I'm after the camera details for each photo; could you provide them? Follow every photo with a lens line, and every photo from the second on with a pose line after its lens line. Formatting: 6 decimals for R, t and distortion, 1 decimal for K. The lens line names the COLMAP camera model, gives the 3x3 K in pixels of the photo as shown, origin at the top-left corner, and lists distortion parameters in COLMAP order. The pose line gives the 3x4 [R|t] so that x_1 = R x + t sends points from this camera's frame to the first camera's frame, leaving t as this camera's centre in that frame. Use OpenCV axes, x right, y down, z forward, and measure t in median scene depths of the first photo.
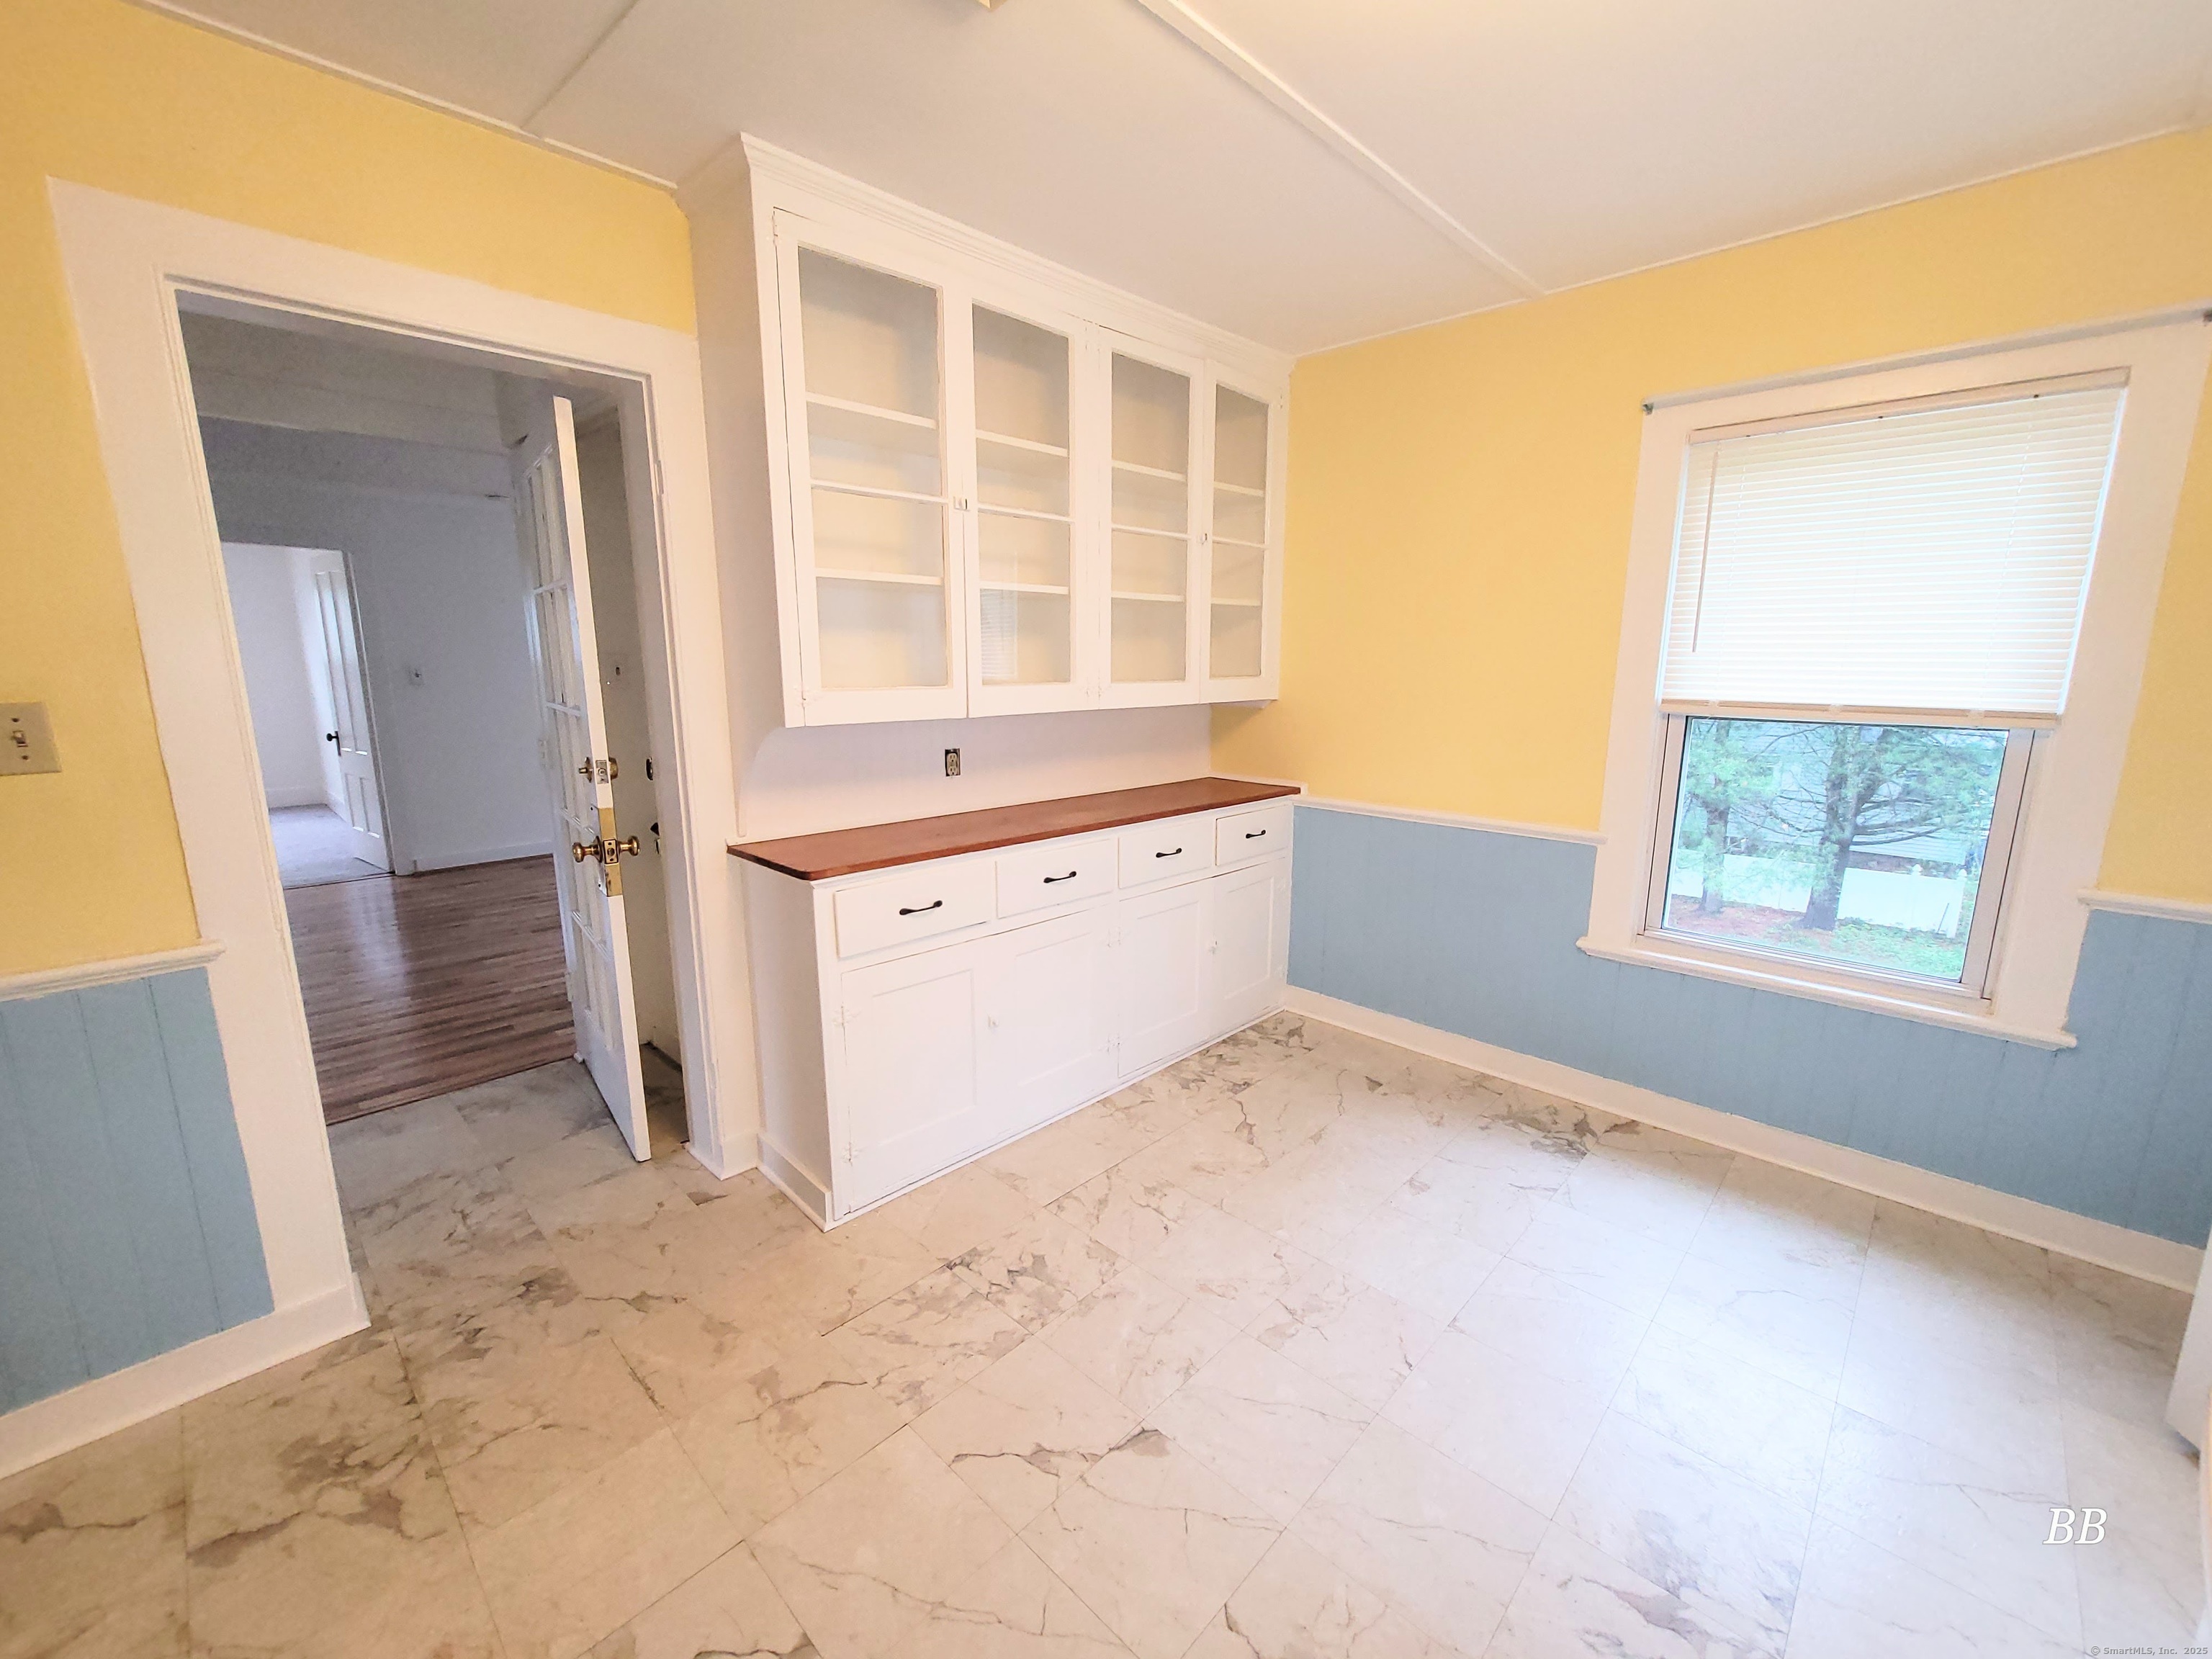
lens RADIAL K [[903.3, 0, 1115.0], [0, 903.3, 831.8], [0, 0, 1]] dist [-0.010945, 0.003651]
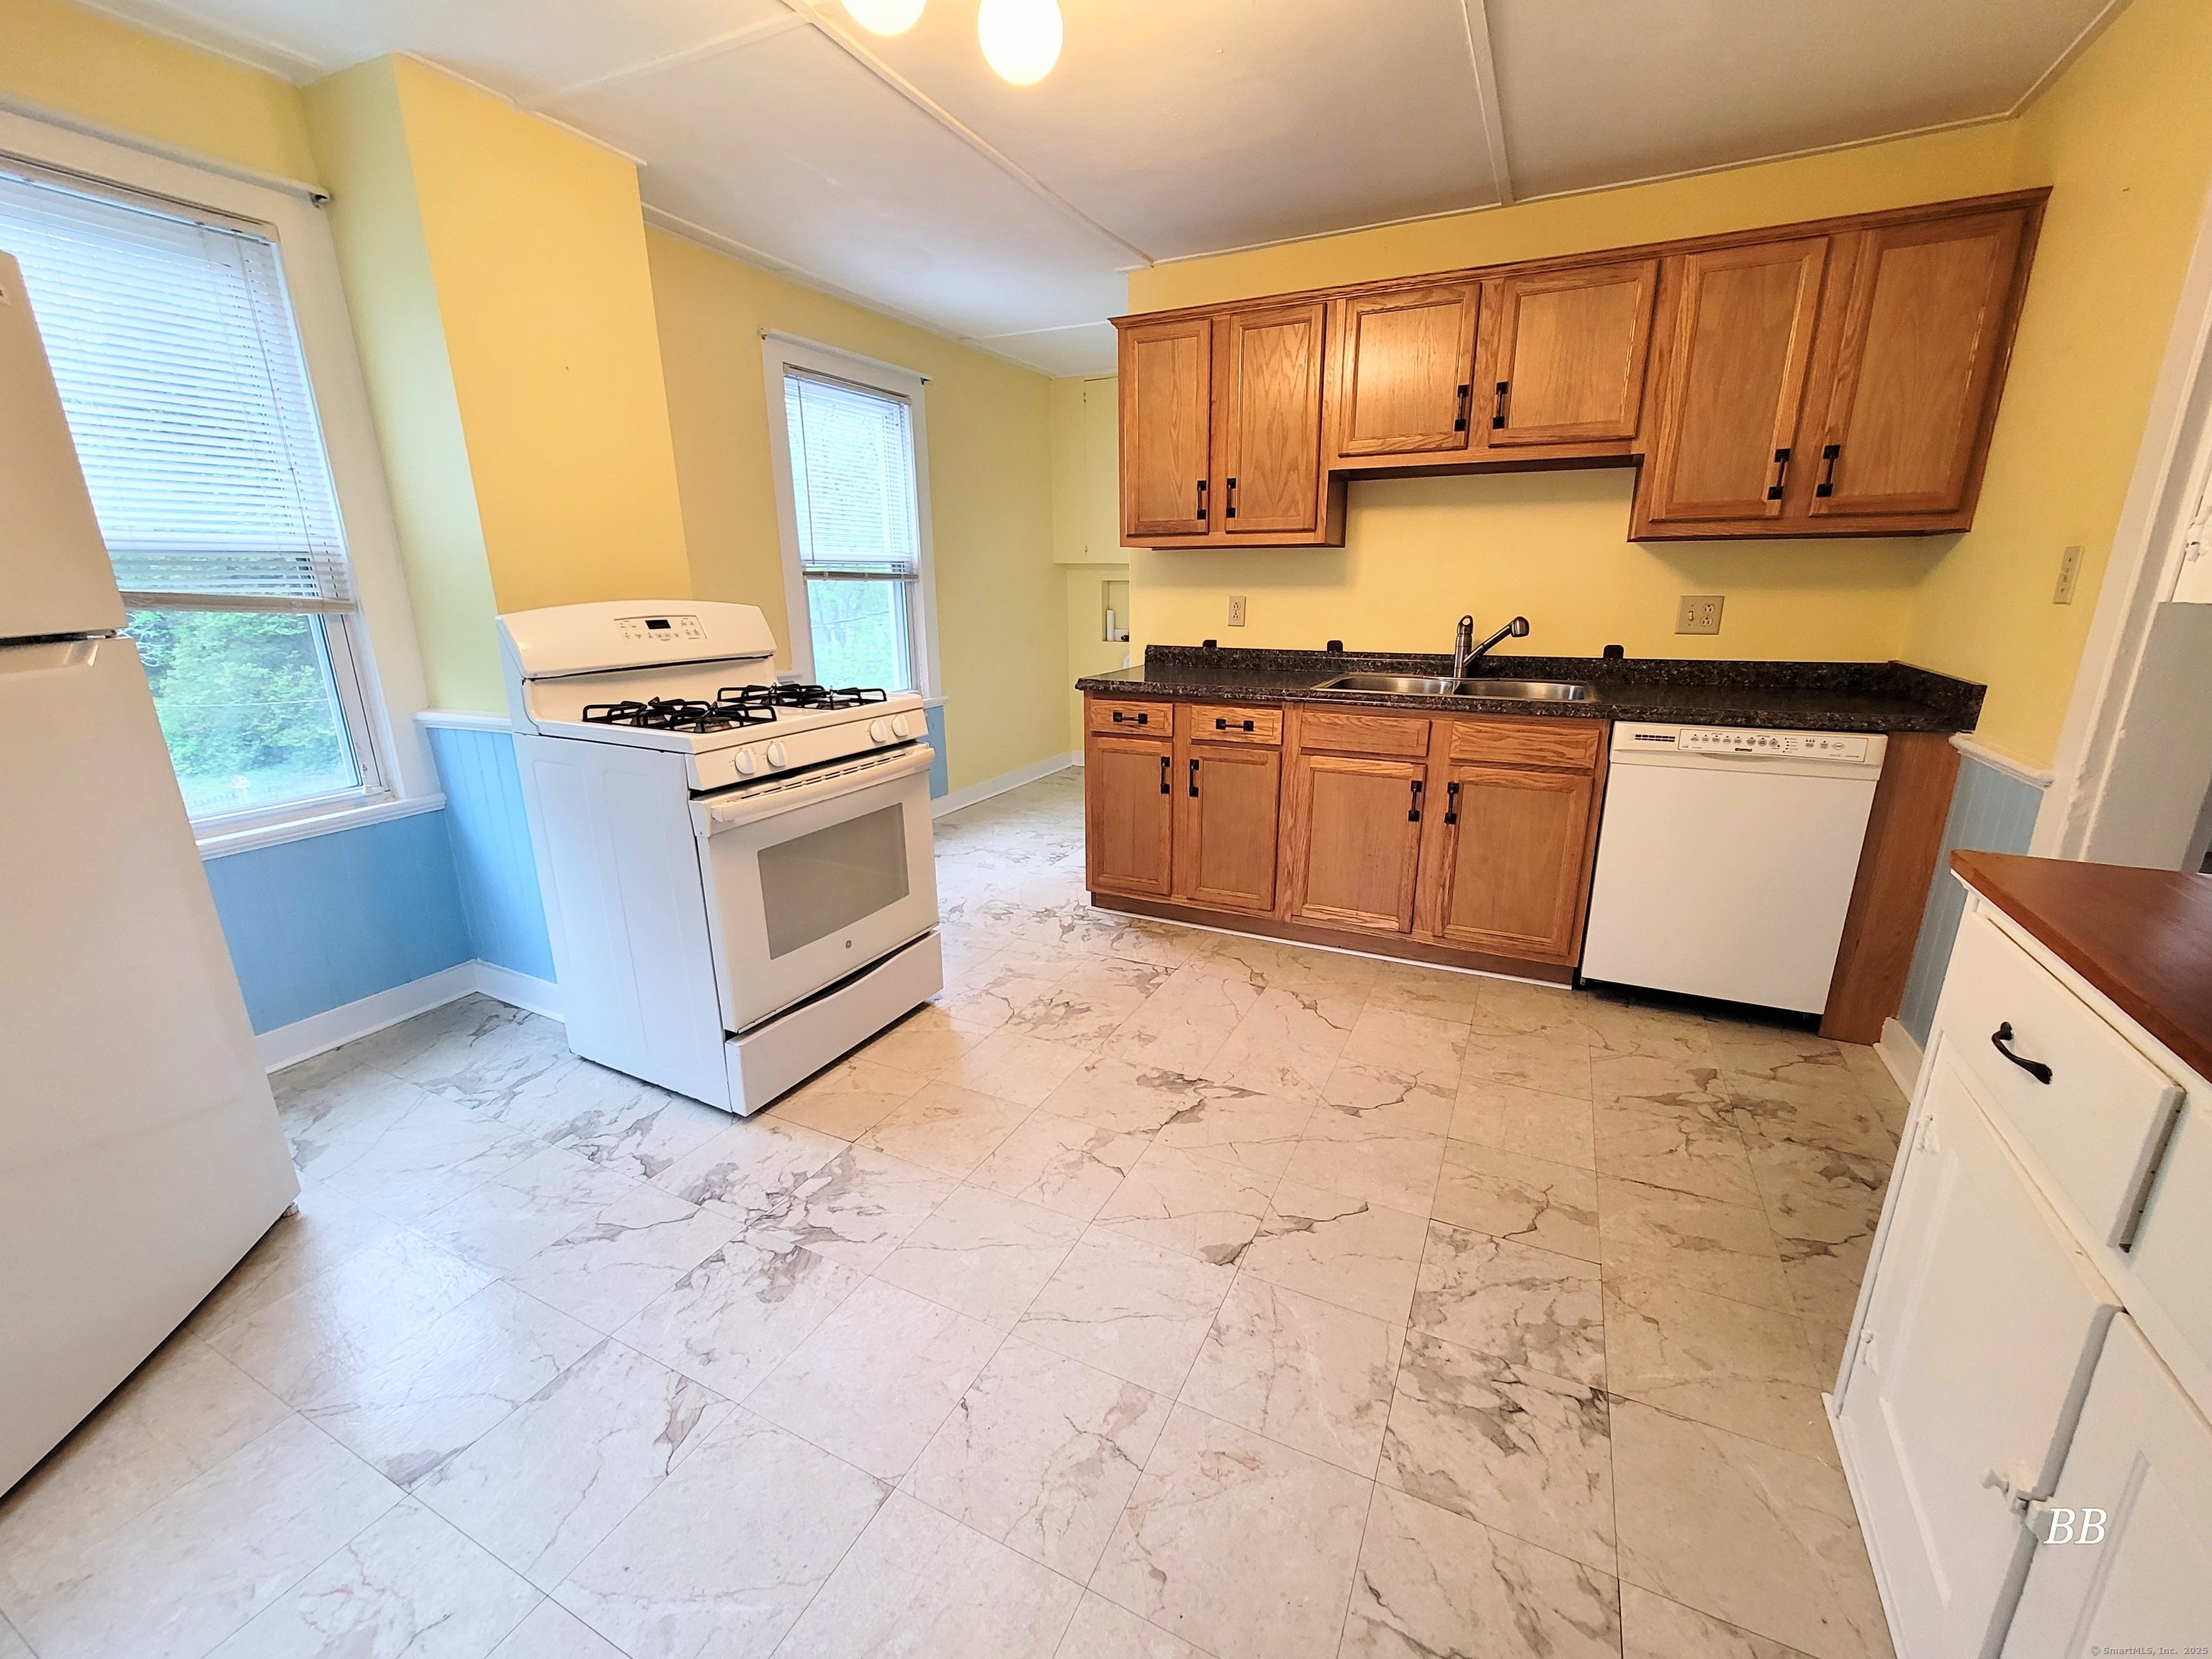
lens RADIAL K [[890.9, 0, 1110.3], [0, 890.9, 833.5], [0, 0, 1]] dist [-0.010207, -0.000013]
pose [[-0.953037, 0.087638, -0.289897, 0.350740], [-0.053871, 0.892895, 0.447030, -0.193893], [0.298025, 0.441653, -0.846241, 1.339415]]
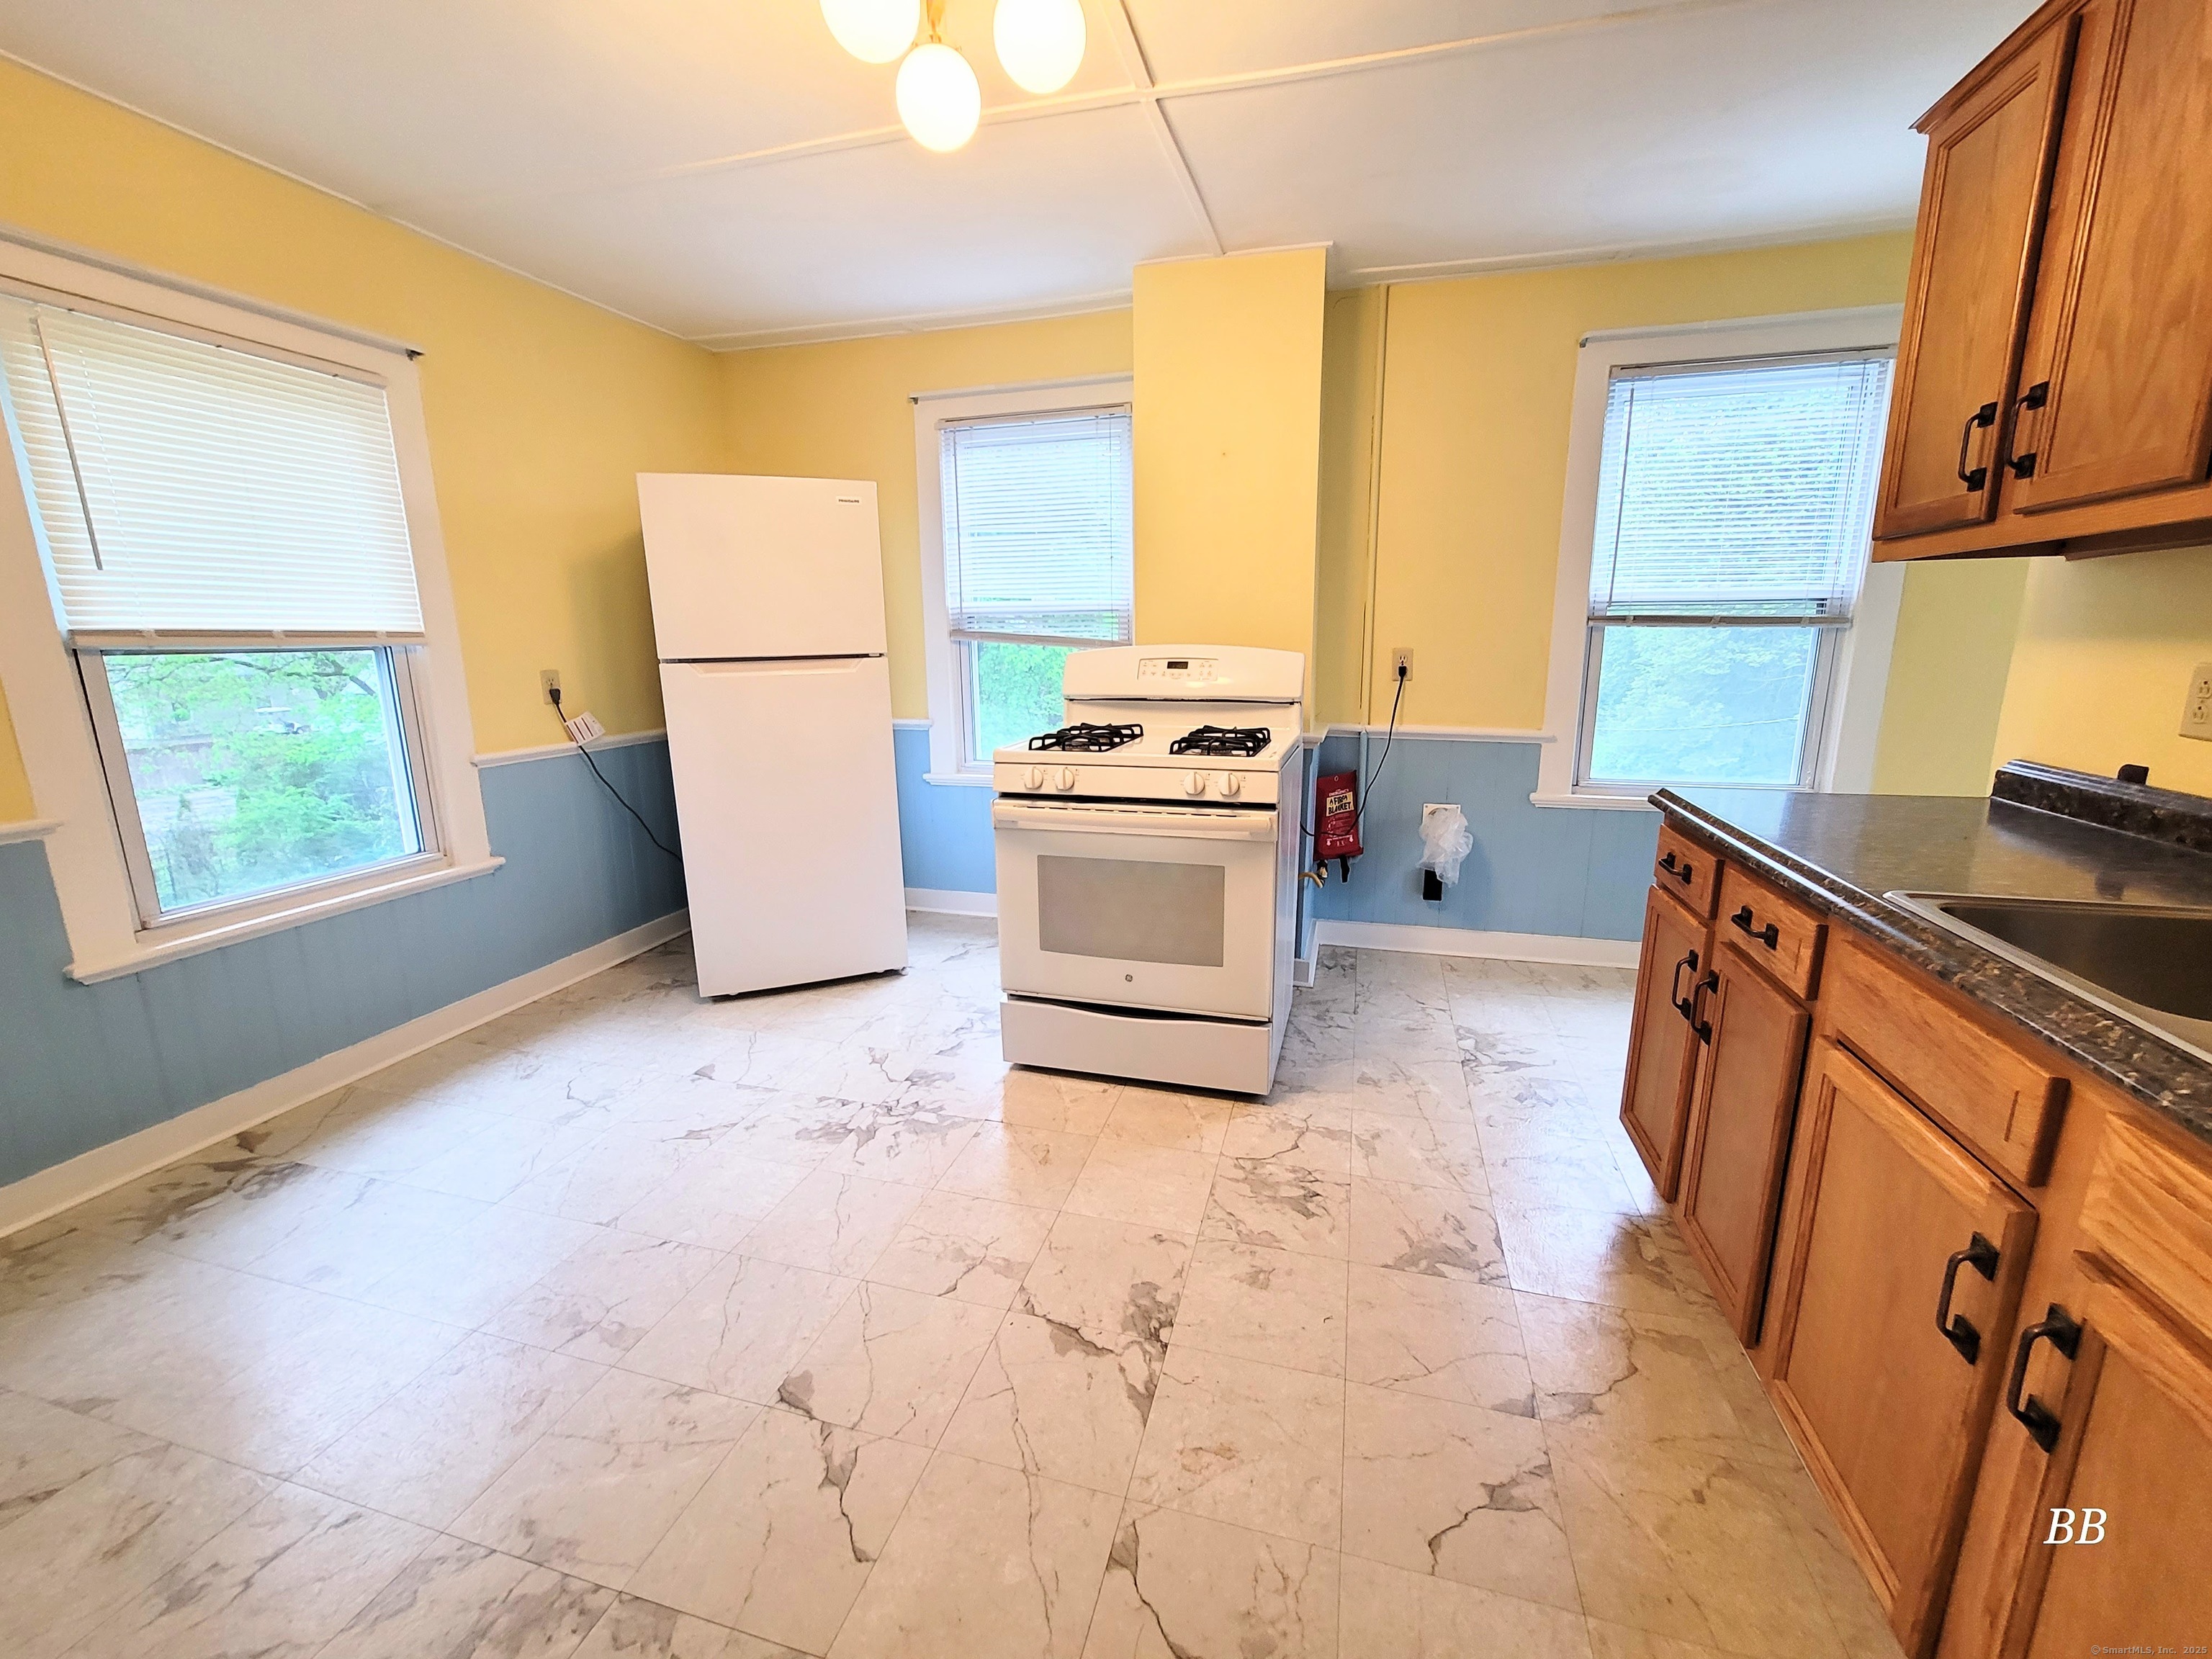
lens RADIAL K [[903.3, 0, 1115.0], [0, 903.3, 831.8], [0, 0, 1]] dist [-0.010945, 0.003651]
pose [[-0.476916, -0.184698, 0.859324, -0.669034], [0.176121, 0.937763, 0.299302, -0.071900], [-0.861123, 0.294087, -0.414705, 0.762159]]
